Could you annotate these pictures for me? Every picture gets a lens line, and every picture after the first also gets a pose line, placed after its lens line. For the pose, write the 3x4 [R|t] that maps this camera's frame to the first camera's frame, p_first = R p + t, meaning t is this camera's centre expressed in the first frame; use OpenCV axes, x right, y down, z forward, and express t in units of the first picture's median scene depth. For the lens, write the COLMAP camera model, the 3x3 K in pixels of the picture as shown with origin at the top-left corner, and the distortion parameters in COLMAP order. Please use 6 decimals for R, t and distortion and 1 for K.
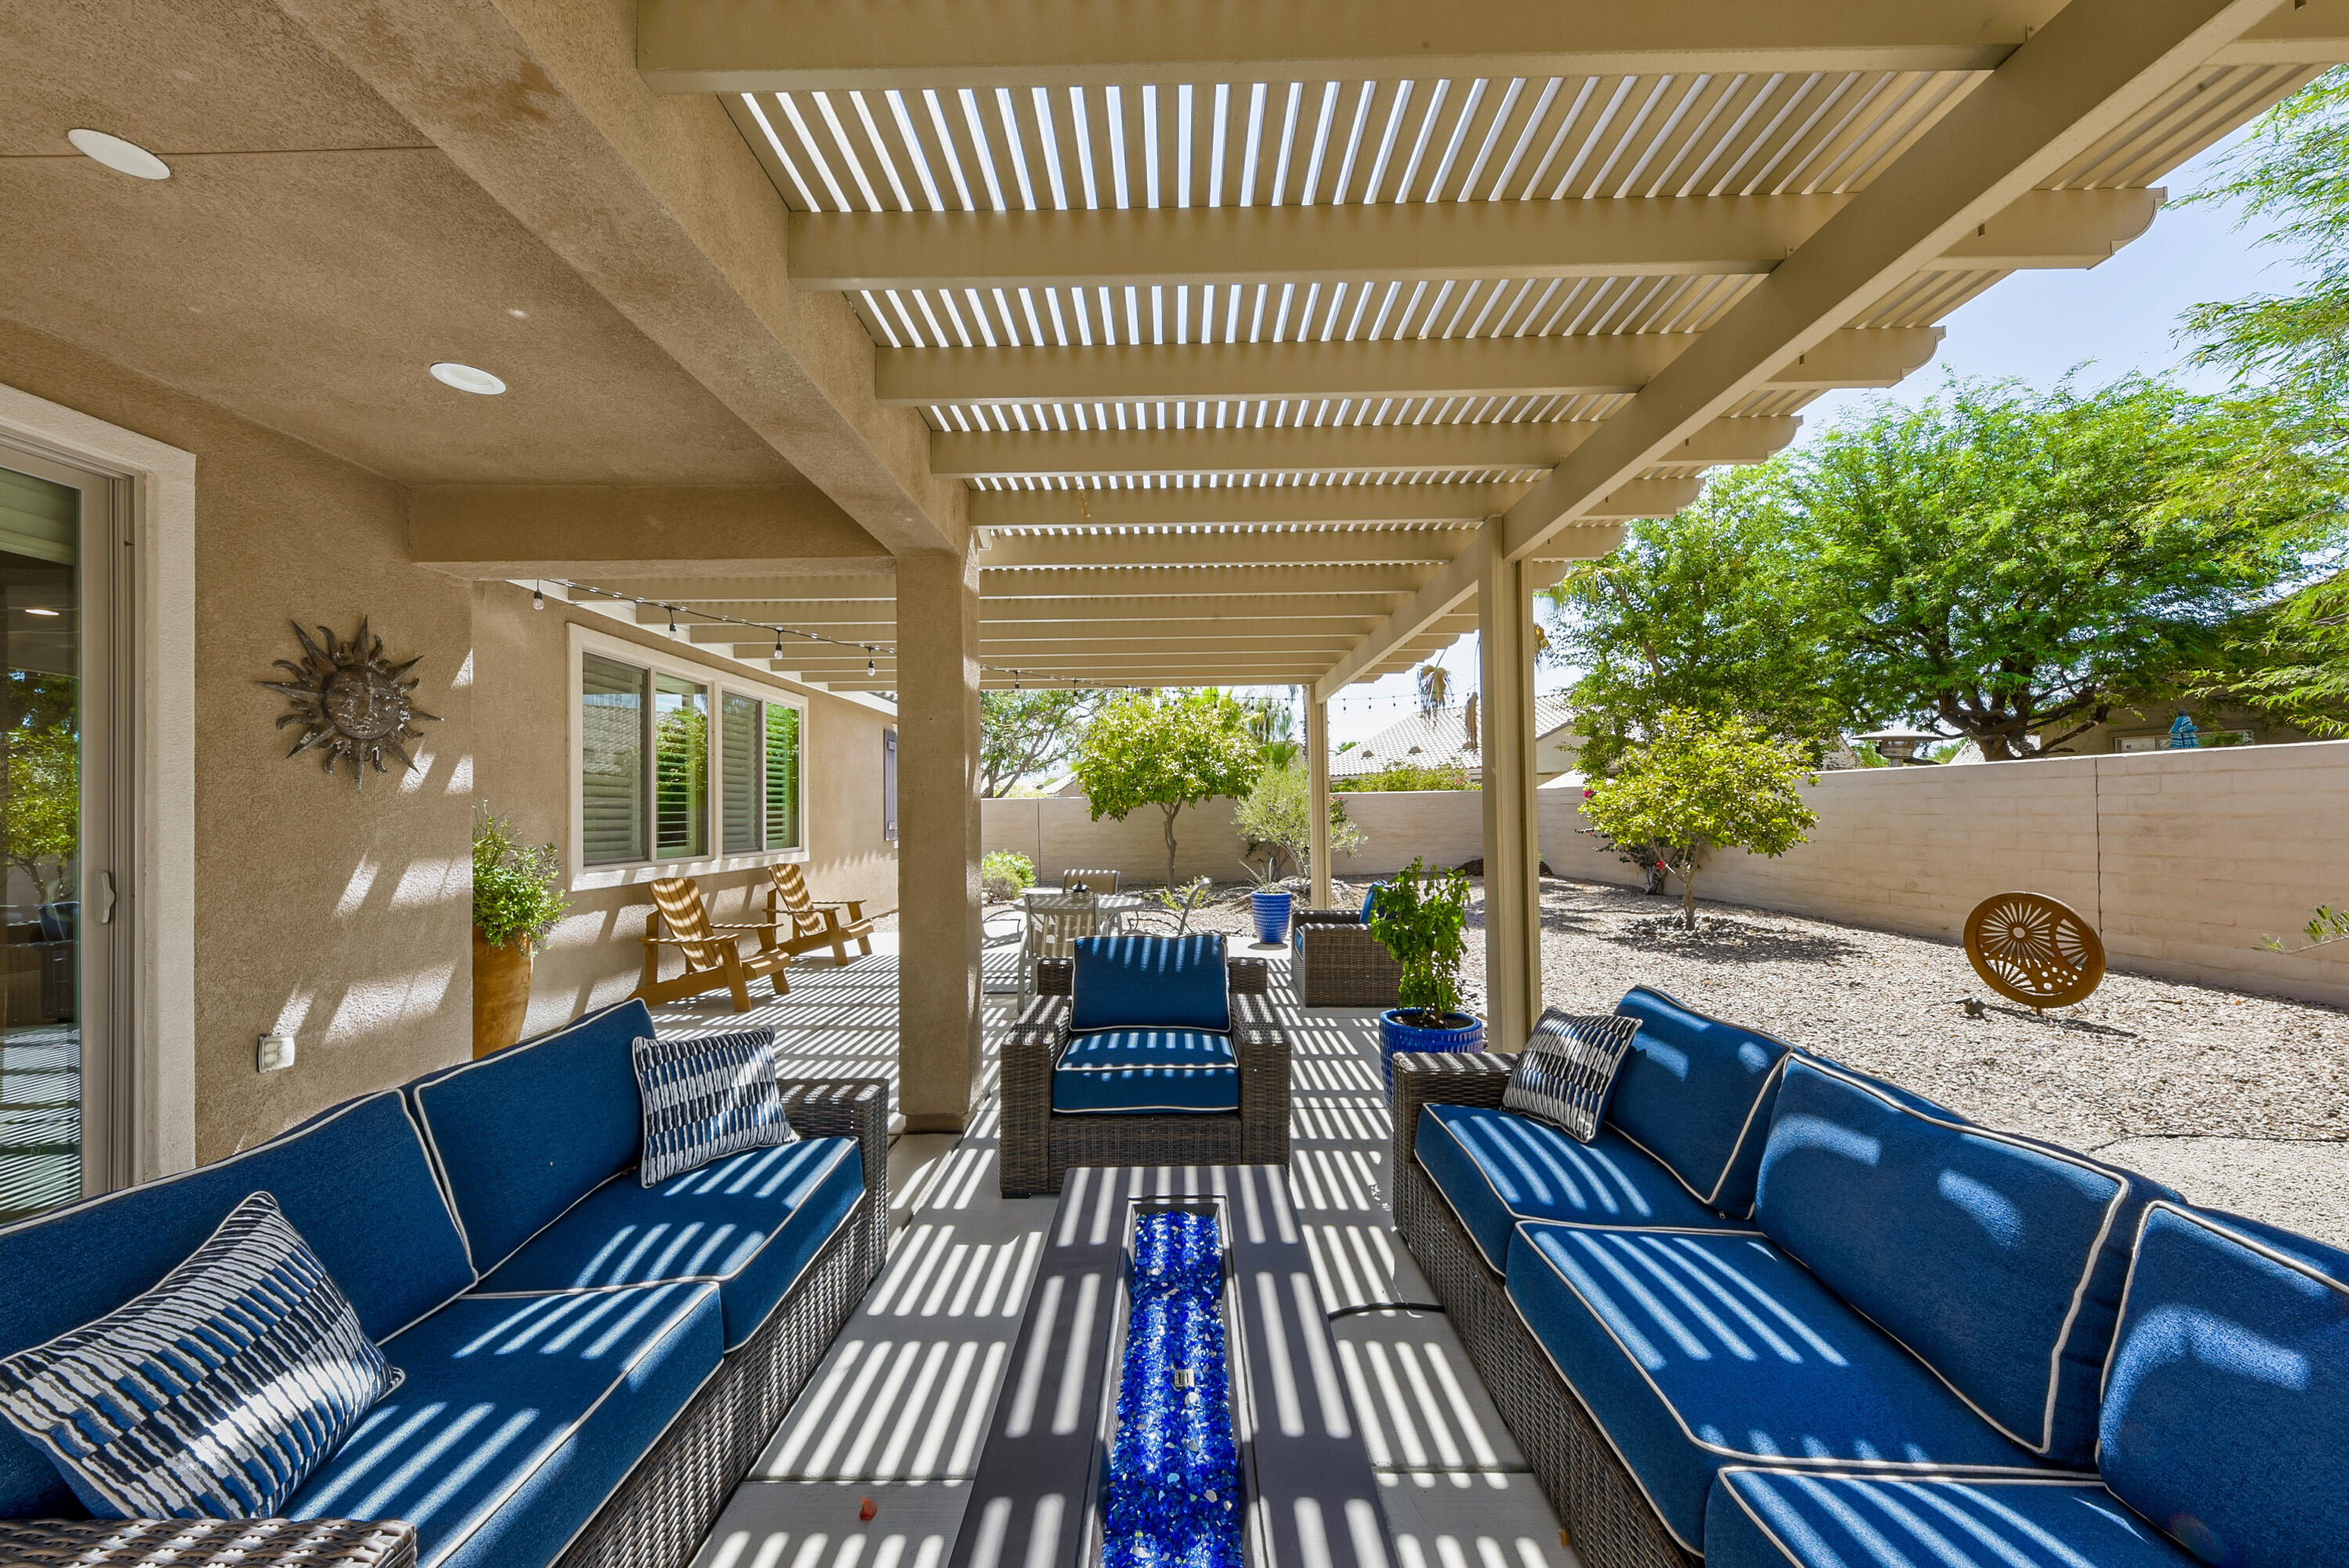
lens RADIAL K [[823.6, 0, 1176.0], [0, 823.6, 798.6], [0, 0, 1]] dist [0.011030, -0.003811]
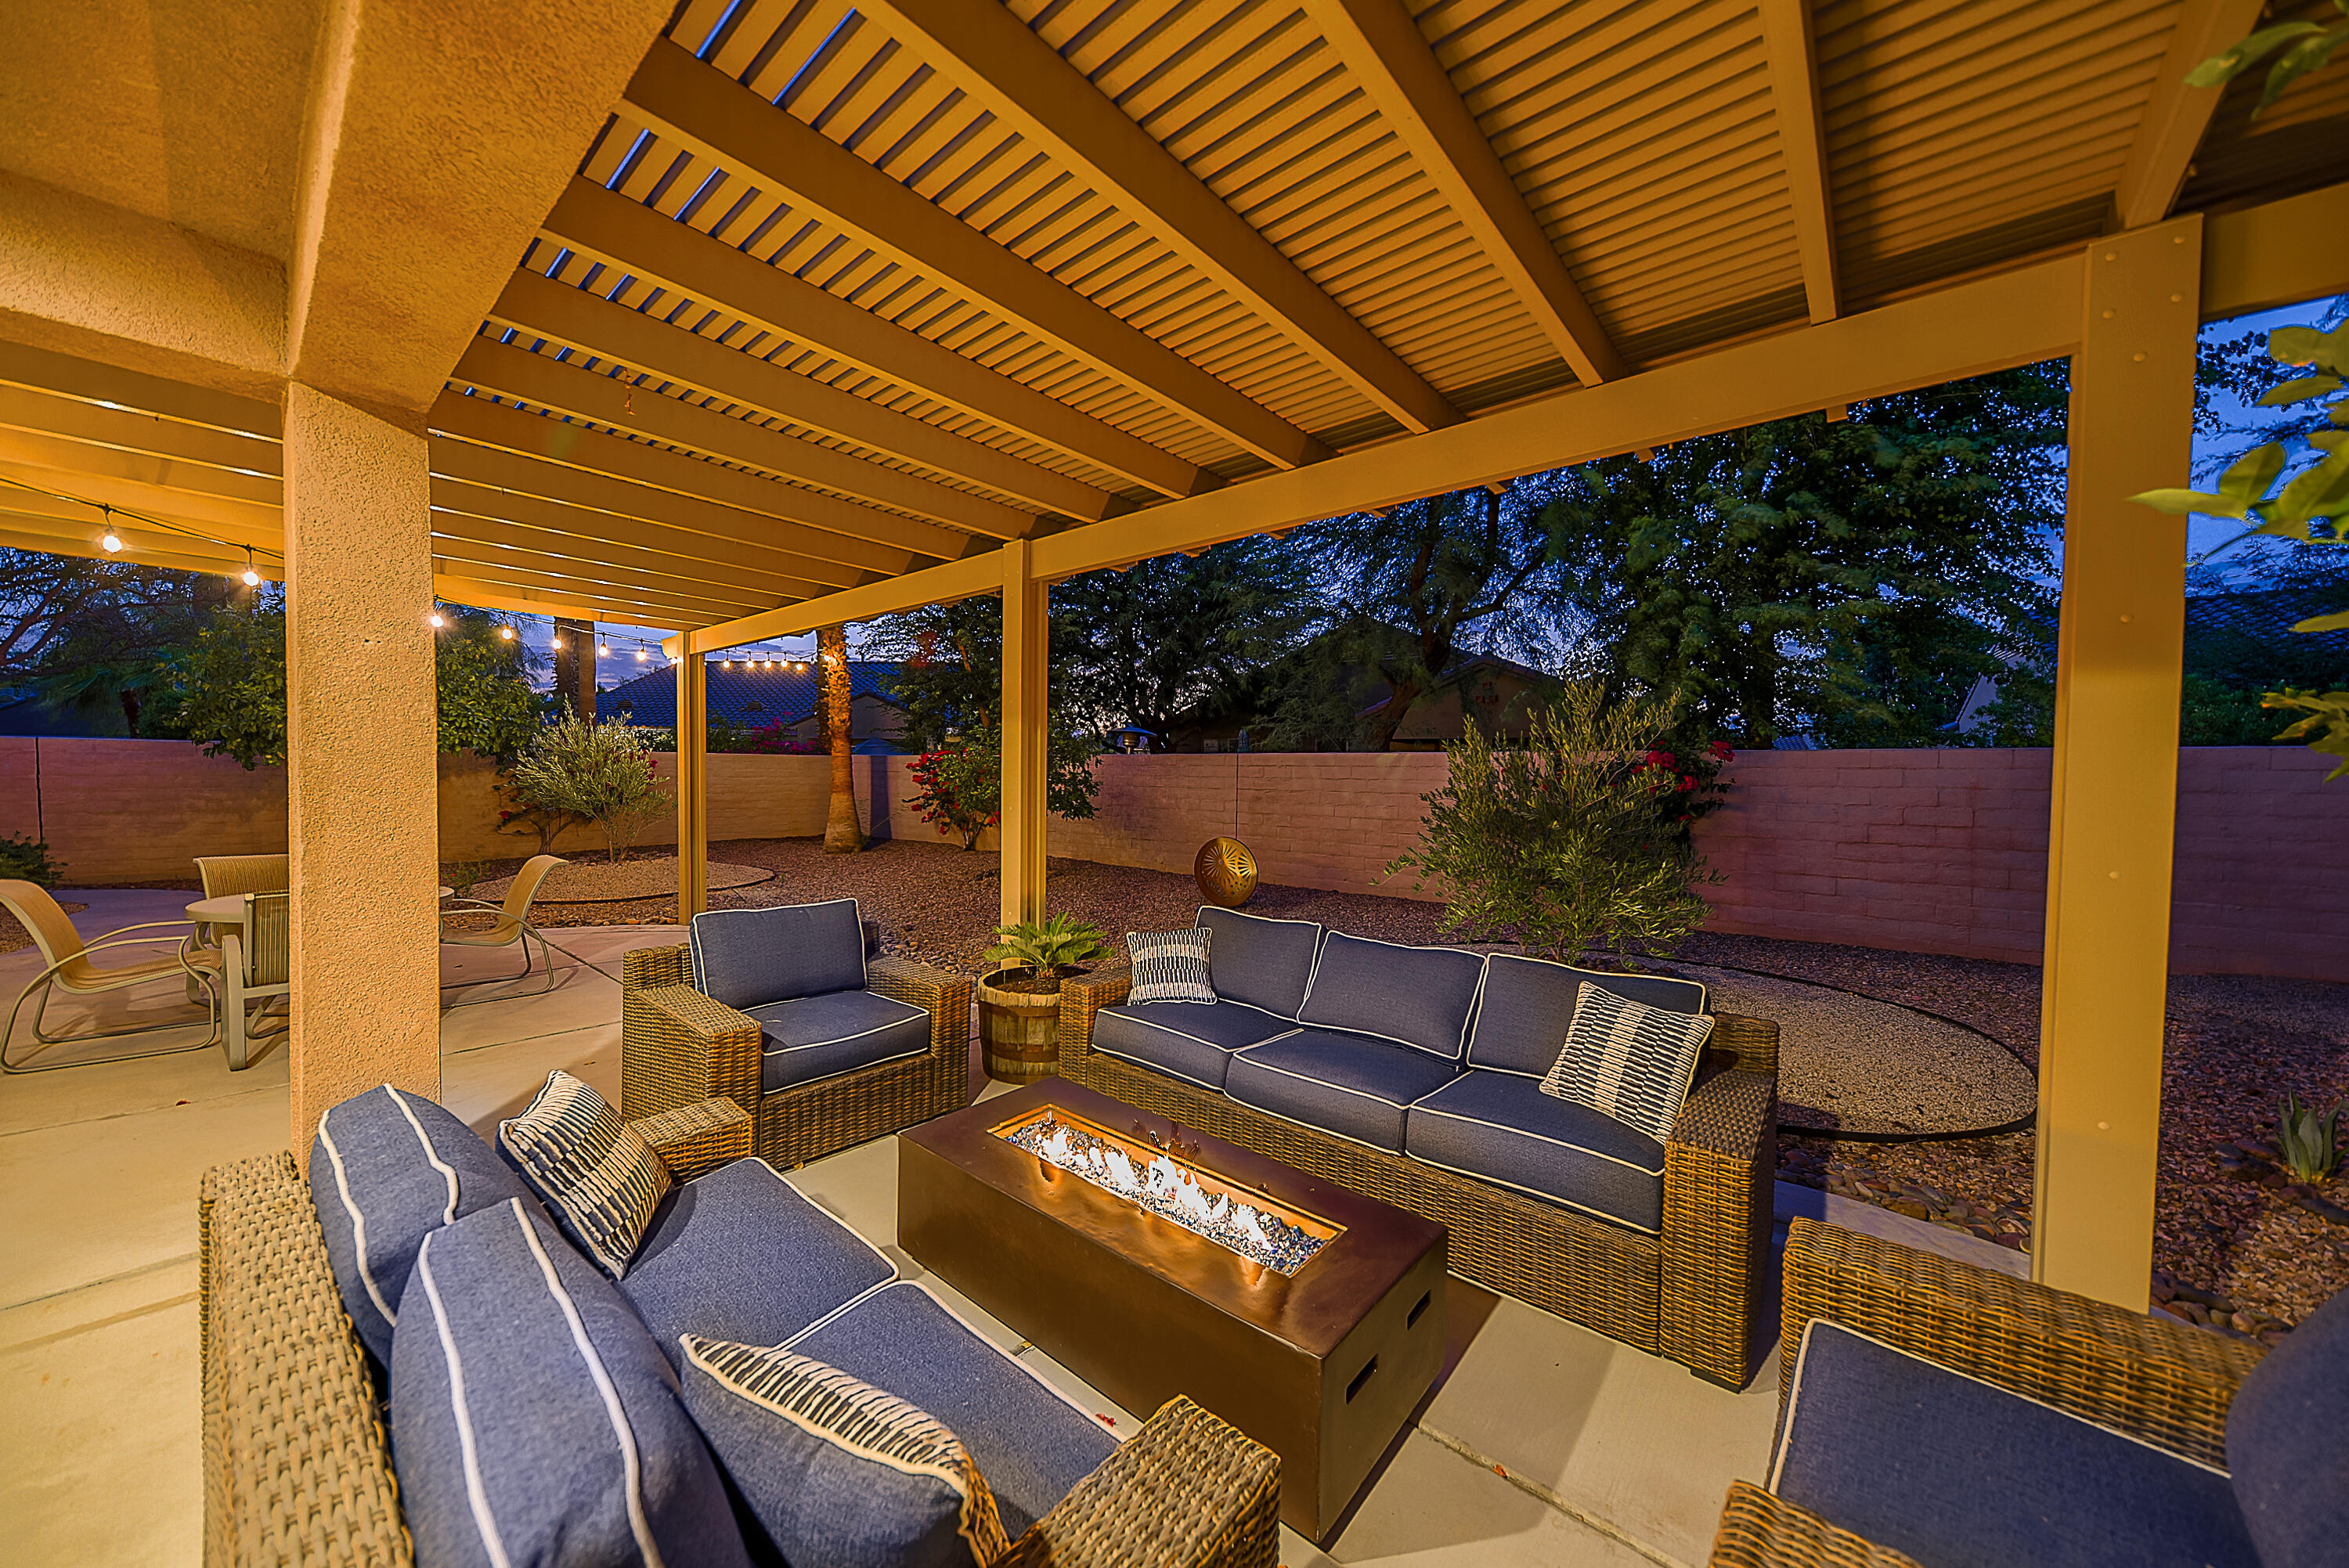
lens RADIAL K [[823.6, 0, 1176.0], [0, 823.6, 798.6], [0, 0, 1]] dist [0.011030, -0.003811]
pose [[0.641671, 0.003658, 0.766972, -0.288357], [-0.037867, 0.998920, 0.026916, -0.002470], [-0.766045, -0.046314, 0.641116, 0.042602]]
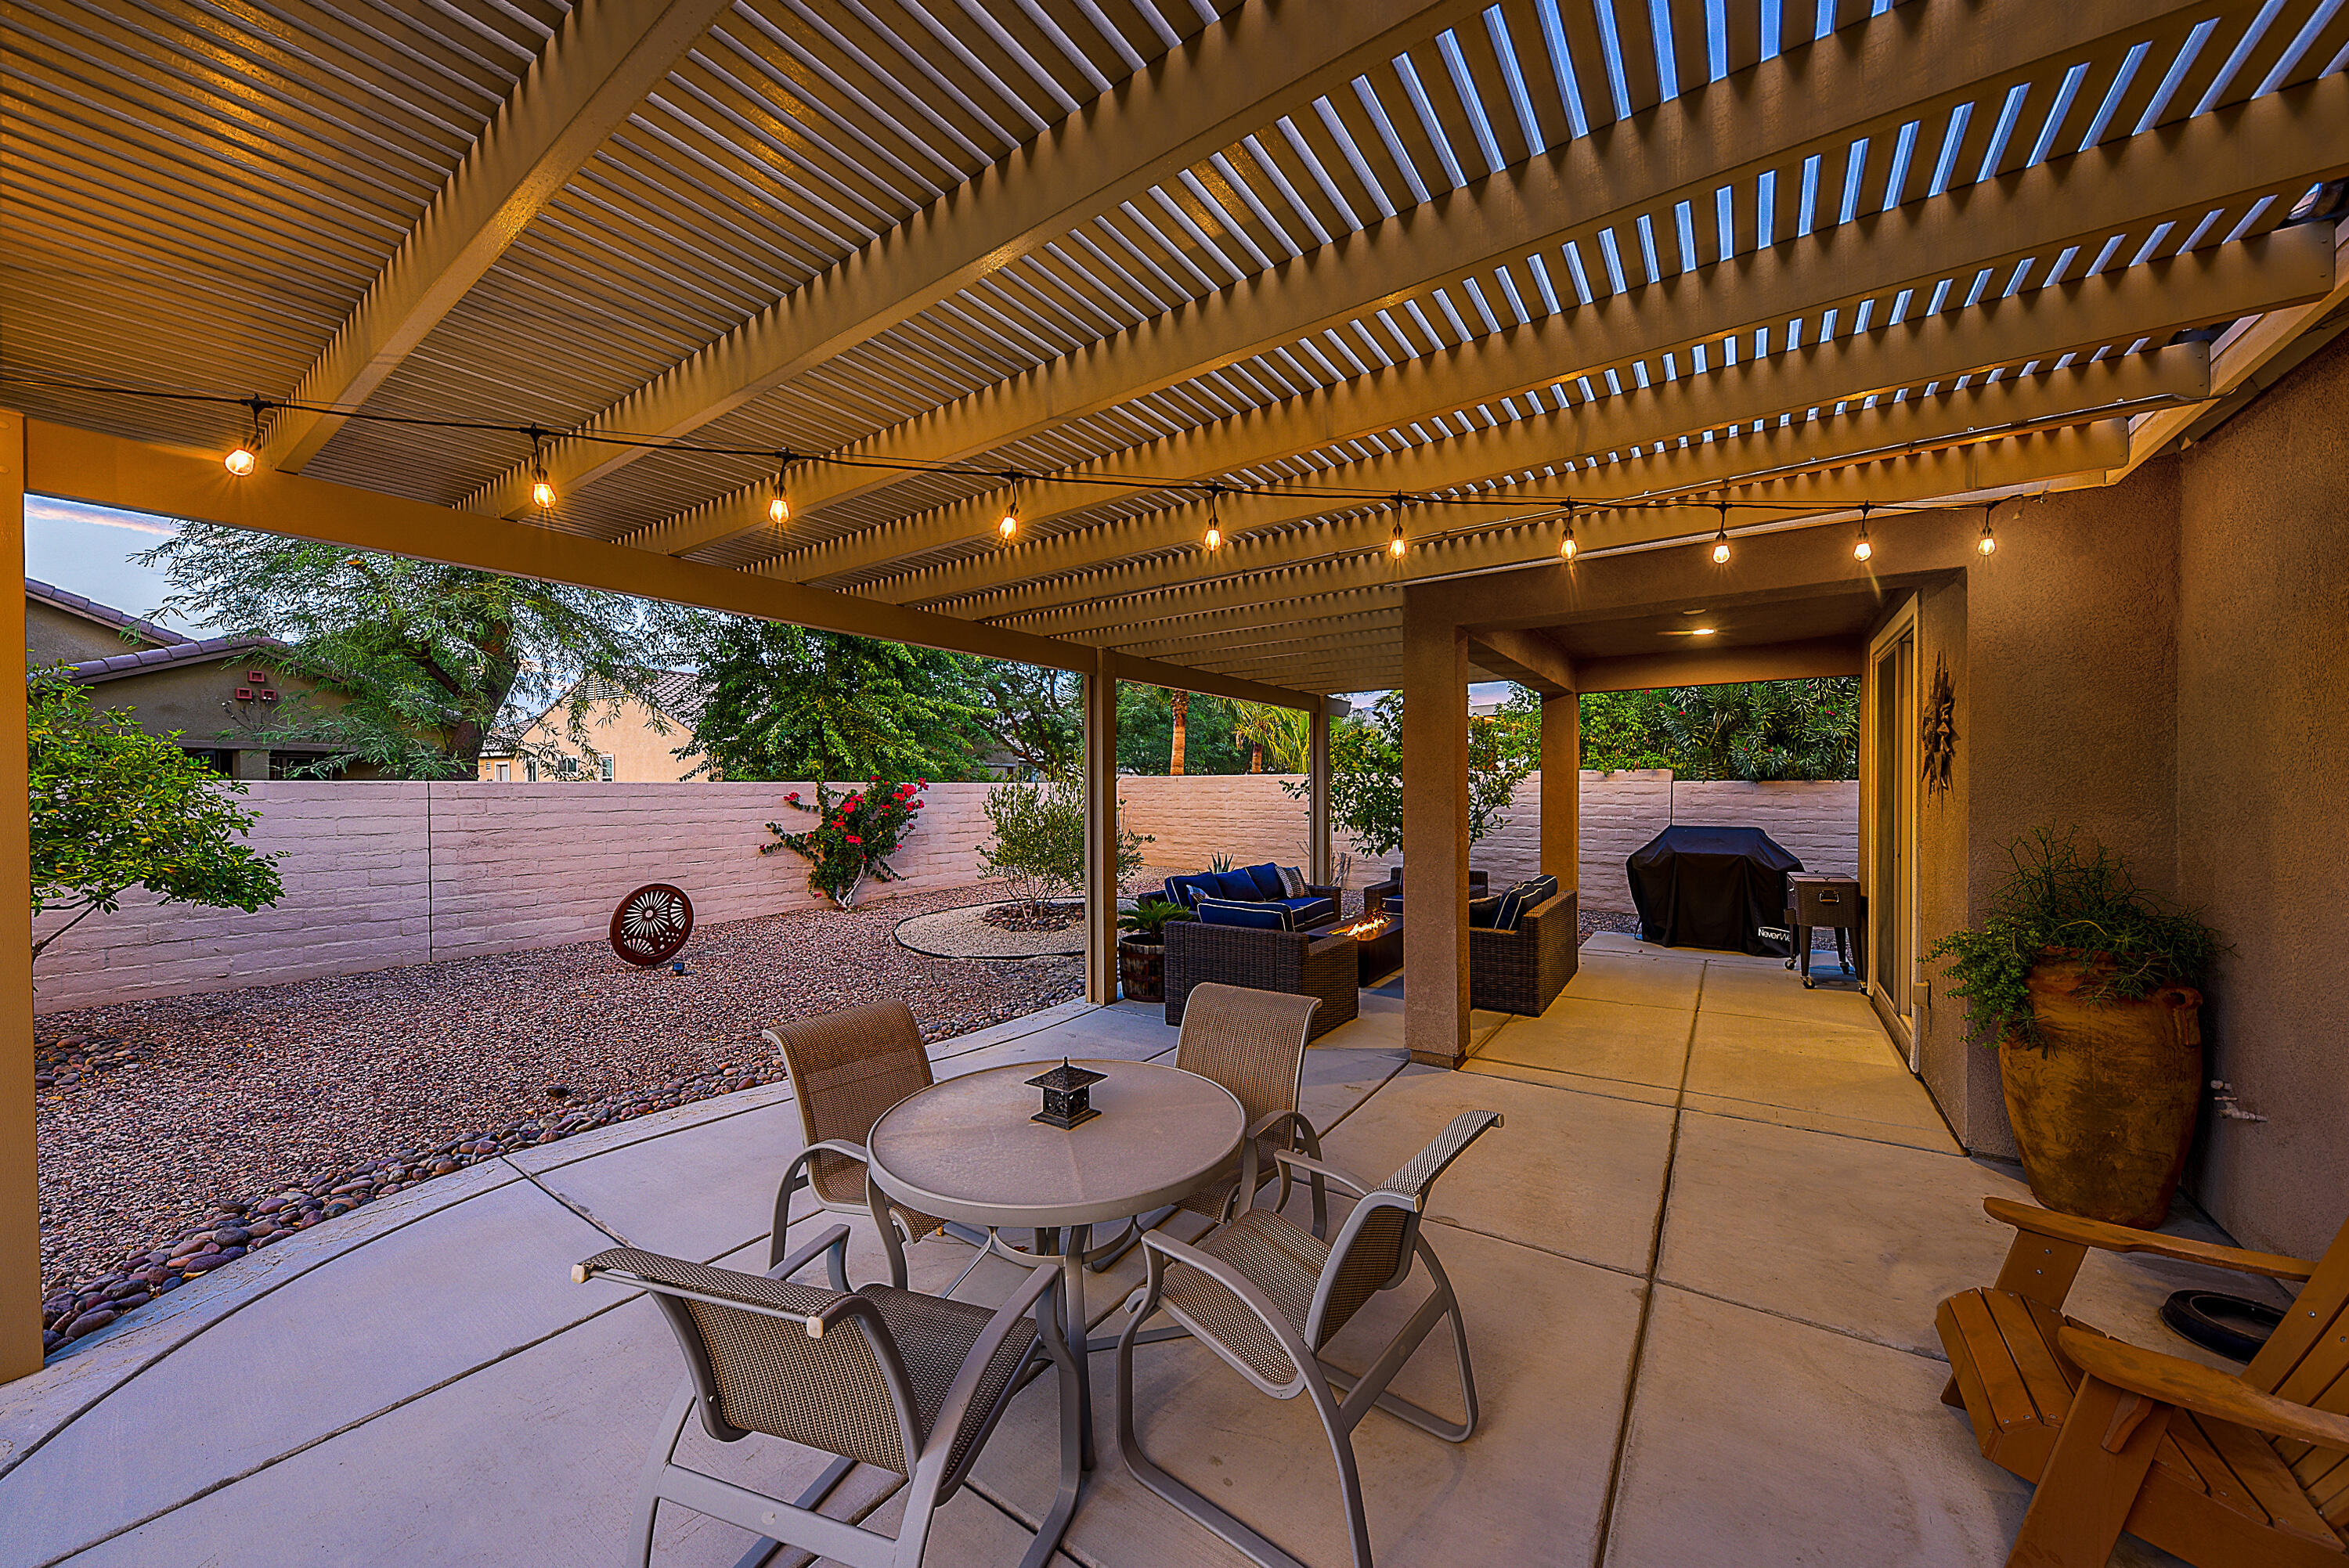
lens RADIAL K [[823.6, 0, 1176.0], [0, 823.6, 798.6], [0, 0, 1]] dist [0.011030, -0.003811]
pose [[-0.827067, 0.016027, 0.561874, -0.466847], [0.011043, 0.999864, -0.012265, -0.002523], [-0.561994, -0.003940, -0.827132, 1.617543]]
